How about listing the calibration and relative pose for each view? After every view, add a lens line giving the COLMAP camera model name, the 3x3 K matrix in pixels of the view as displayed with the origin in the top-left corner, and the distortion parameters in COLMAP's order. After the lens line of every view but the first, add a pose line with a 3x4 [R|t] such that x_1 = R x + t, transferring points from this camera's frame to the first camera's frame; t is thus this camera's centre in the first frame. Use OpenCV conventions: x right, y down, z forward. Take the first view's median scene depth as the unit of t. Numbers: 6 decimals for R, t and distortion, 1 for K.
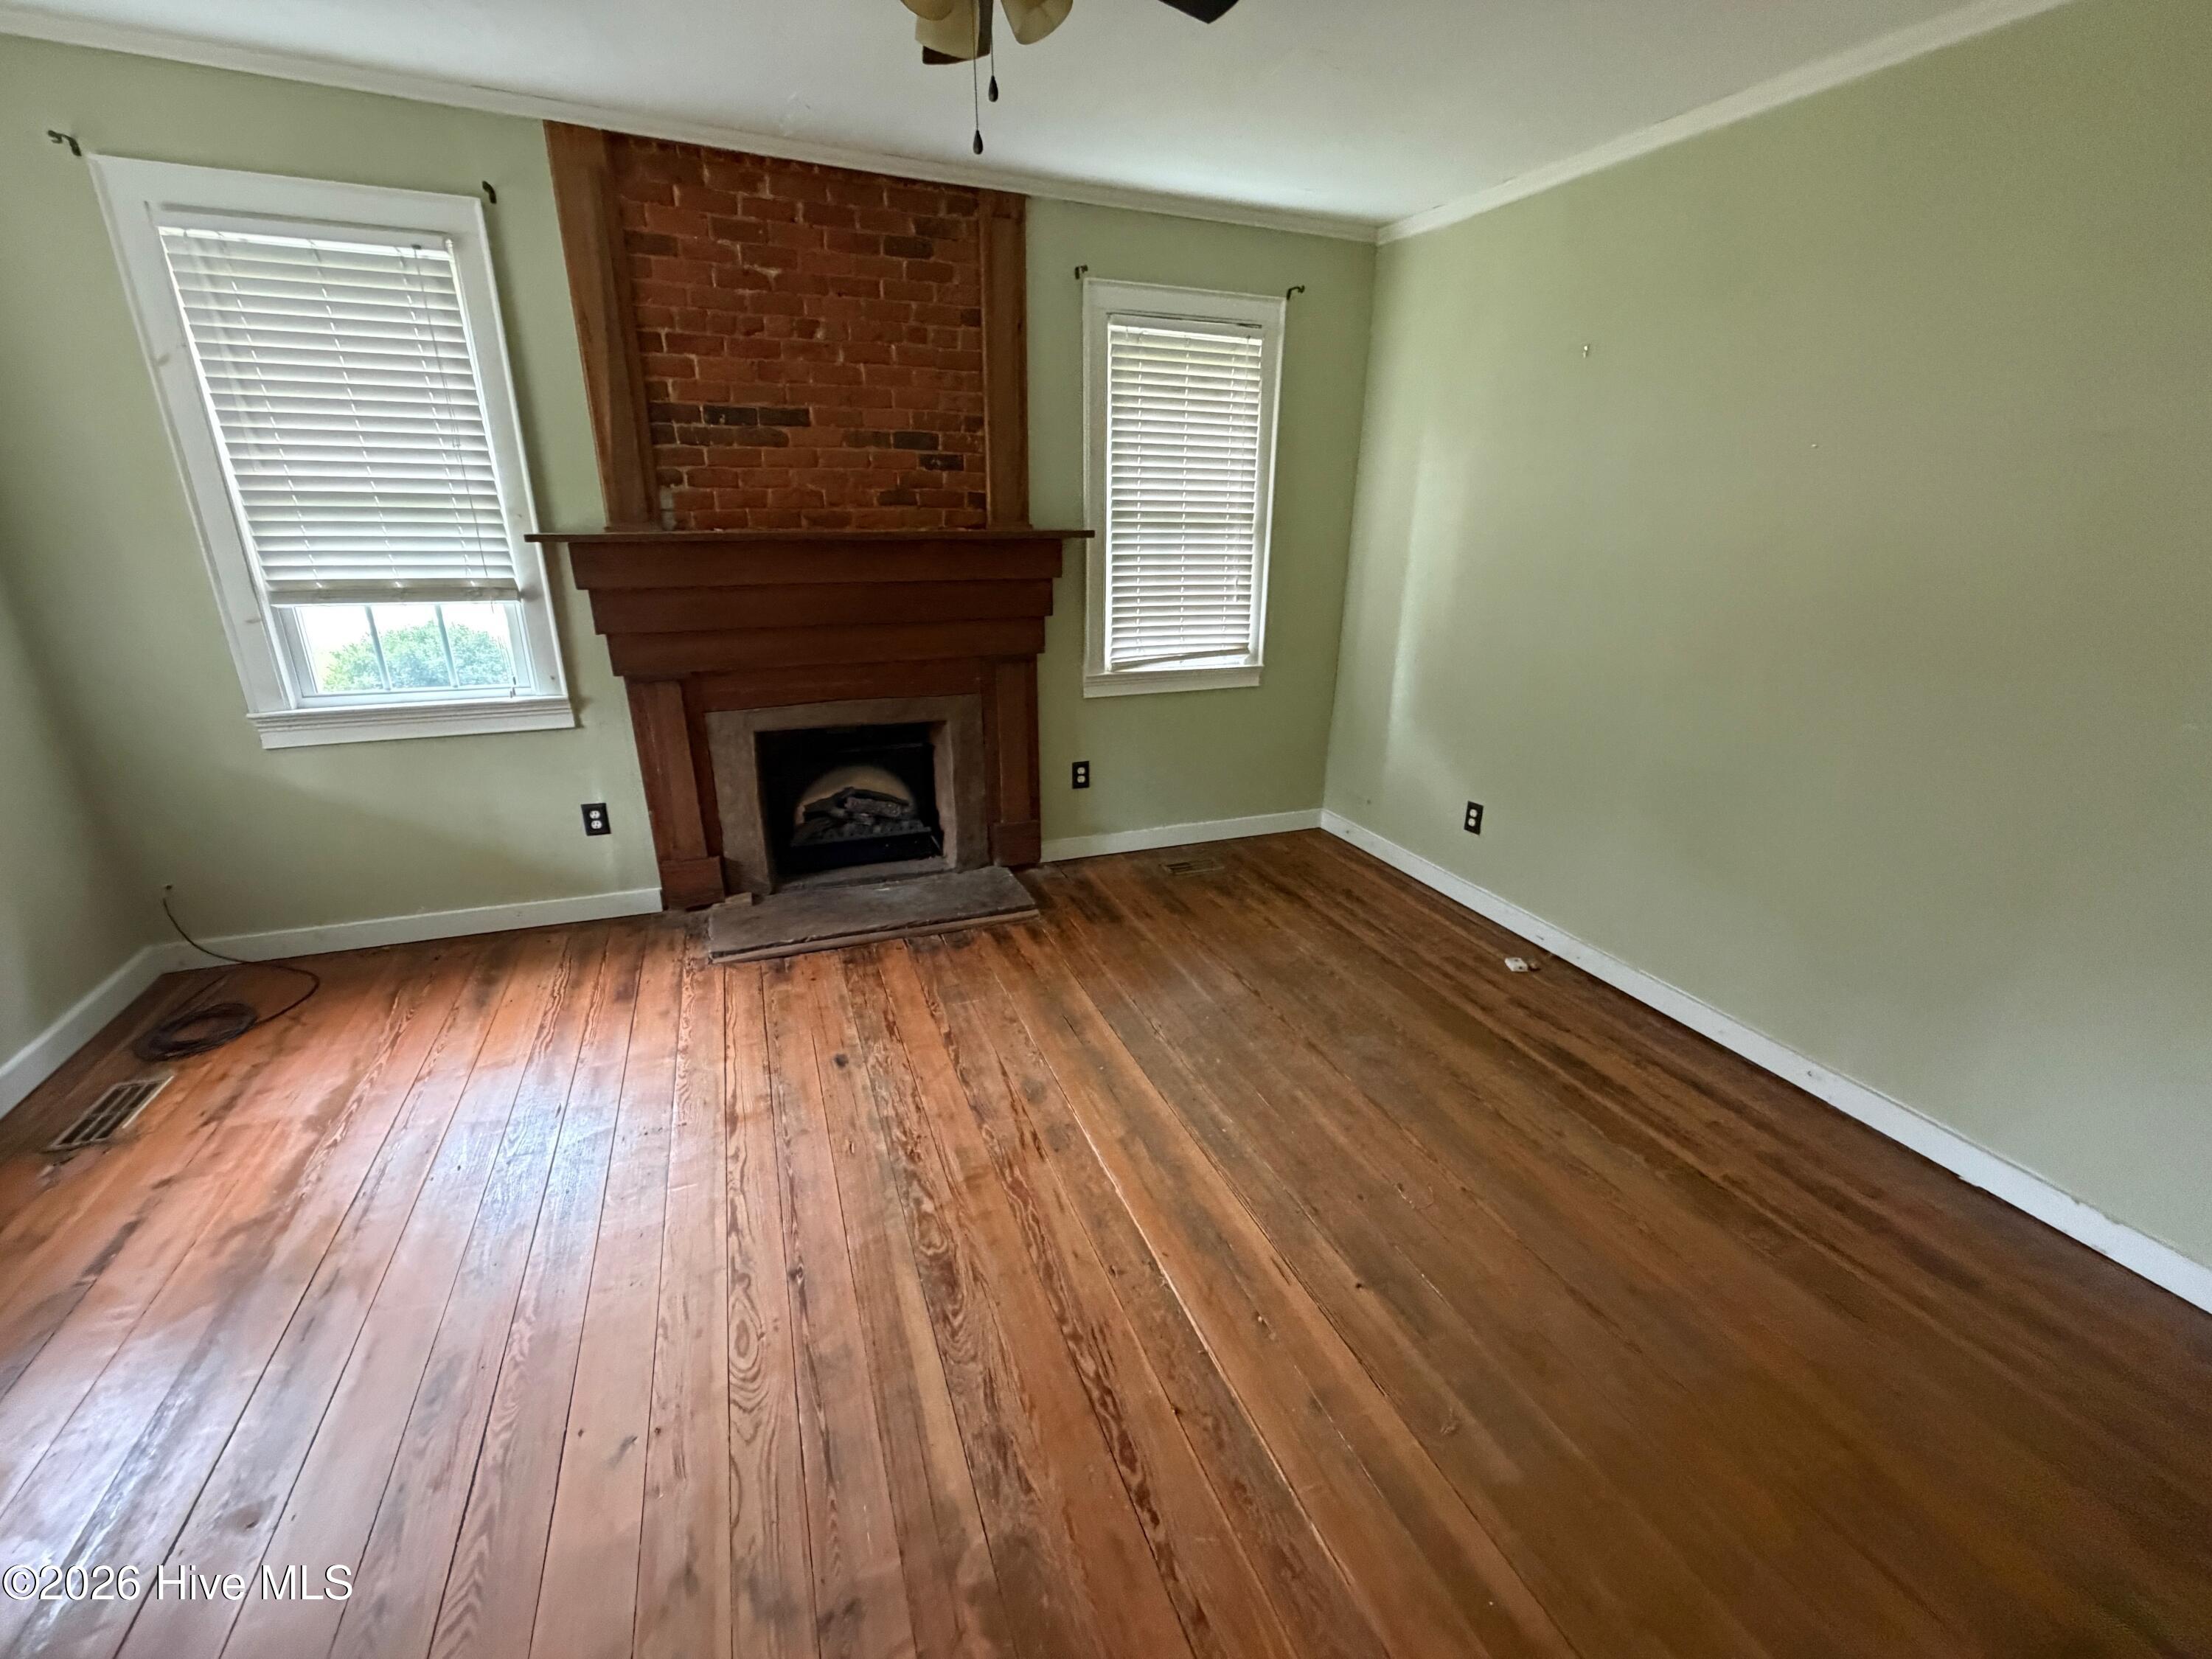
lens RADIAL K [[896.2, 0, 1102.5], [0, 896.2, 832.1], [0, 0, 1]] dist [-0.004132, -0.000435]
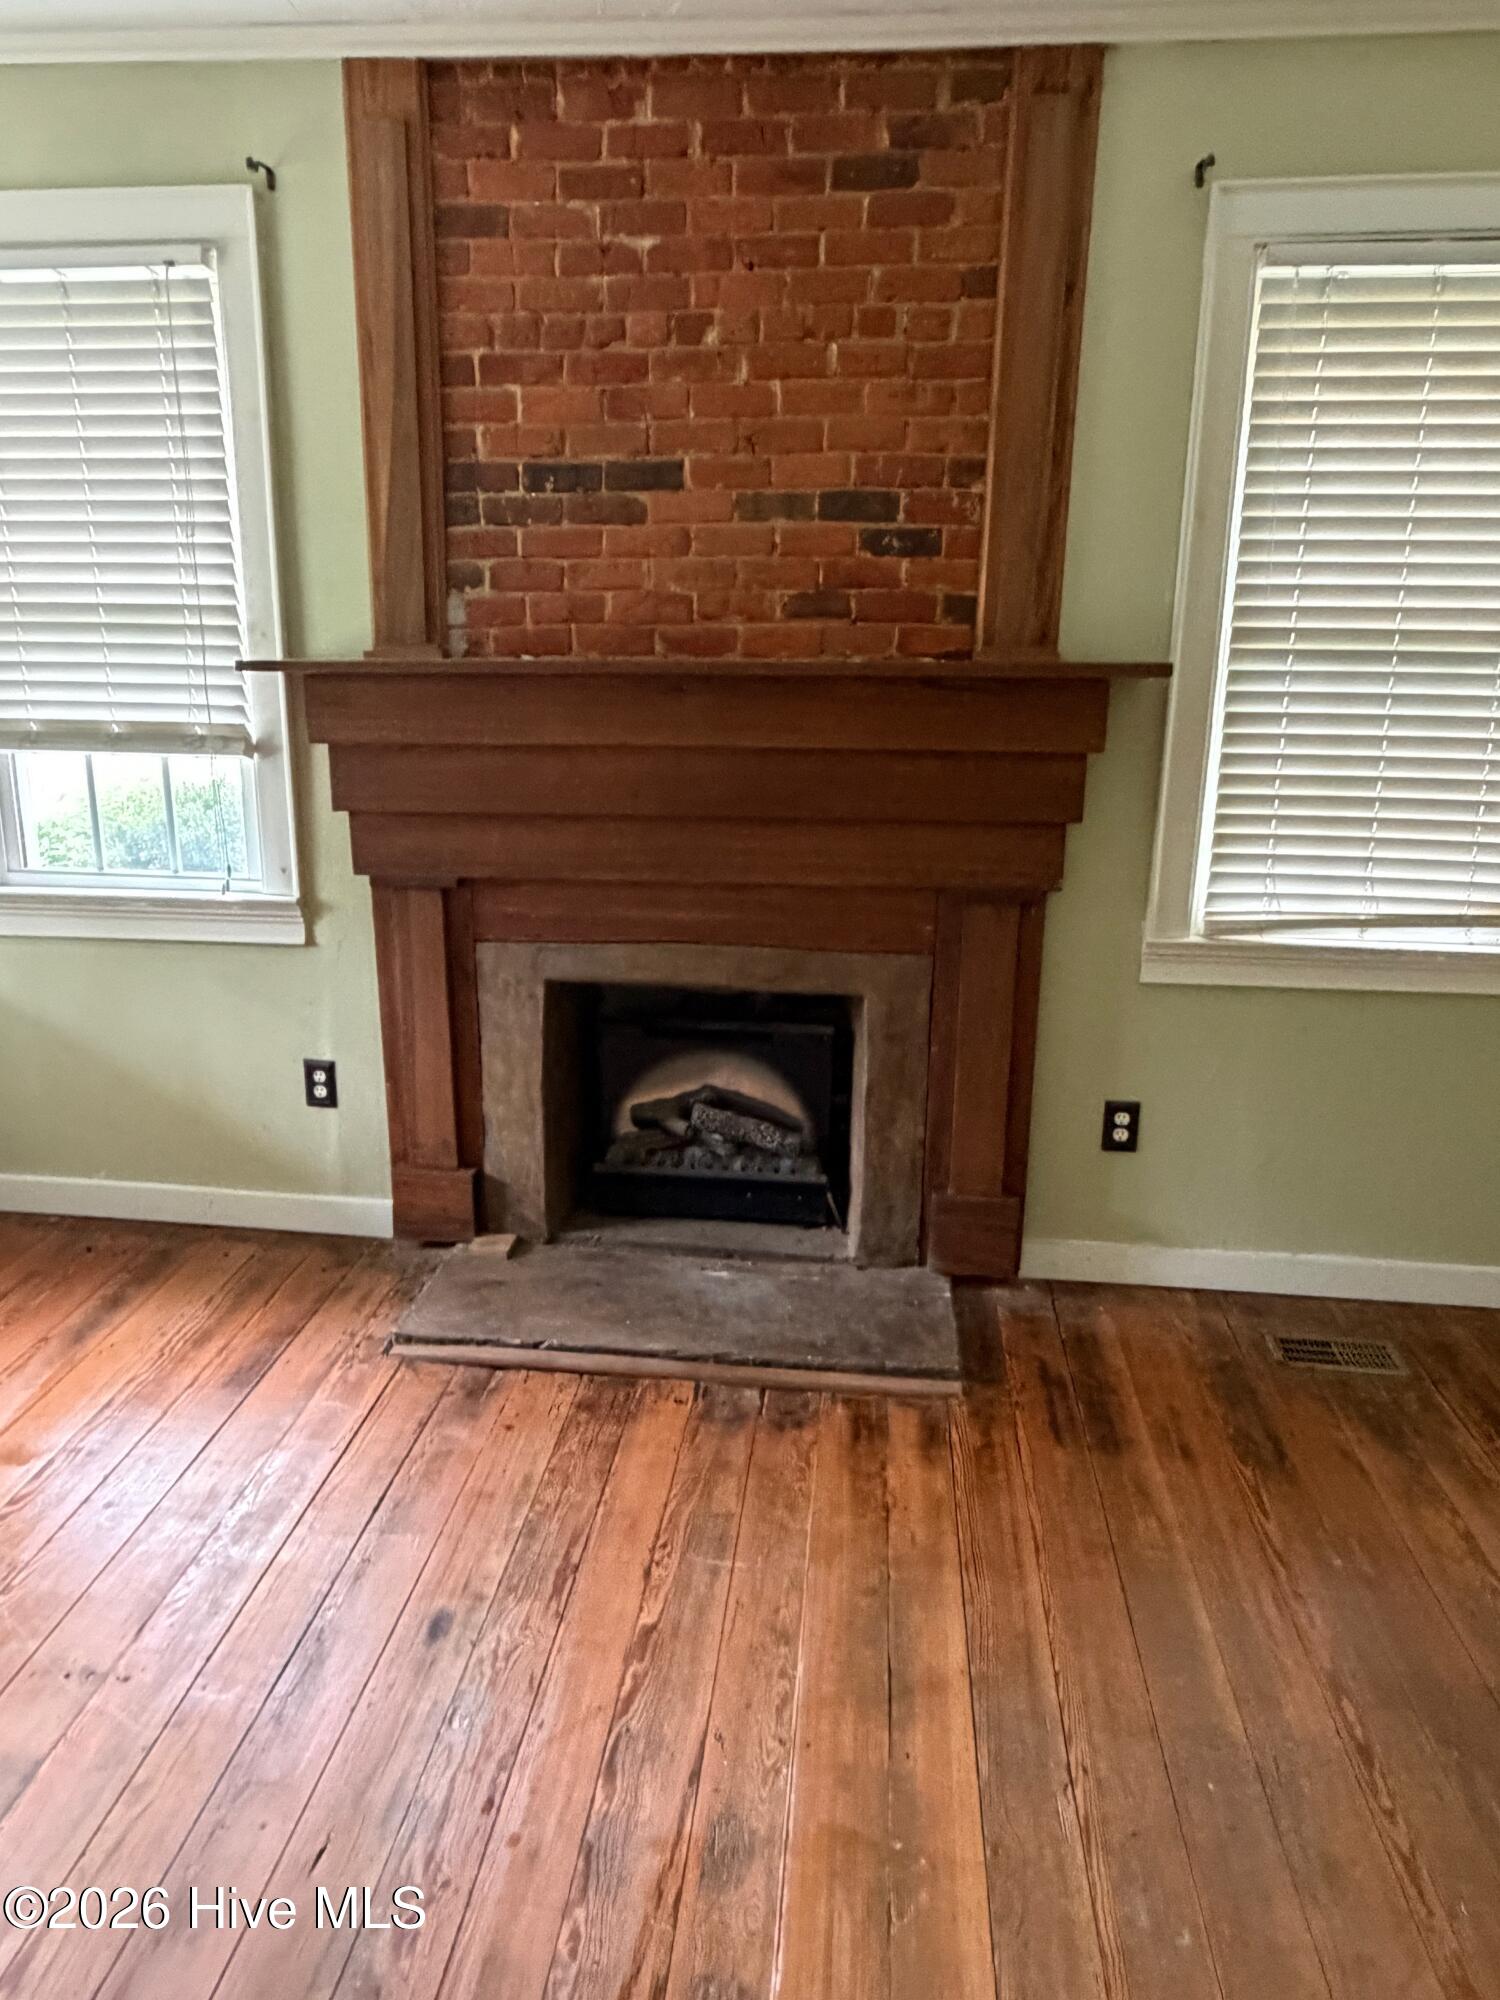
lens RADIAL K [[1276.9, 0, 749.3], [0, 1276.9, 993.1], [0, 0, 1]] dist [-0.011878, 0.006790]
pose [[0.884074, 0.121982, -0.451148, 0.134438], [-0.158495, 0.986384, -0.043888, -0.090342], [0.439651, 0.110305, 0.891369, 0.294497]]
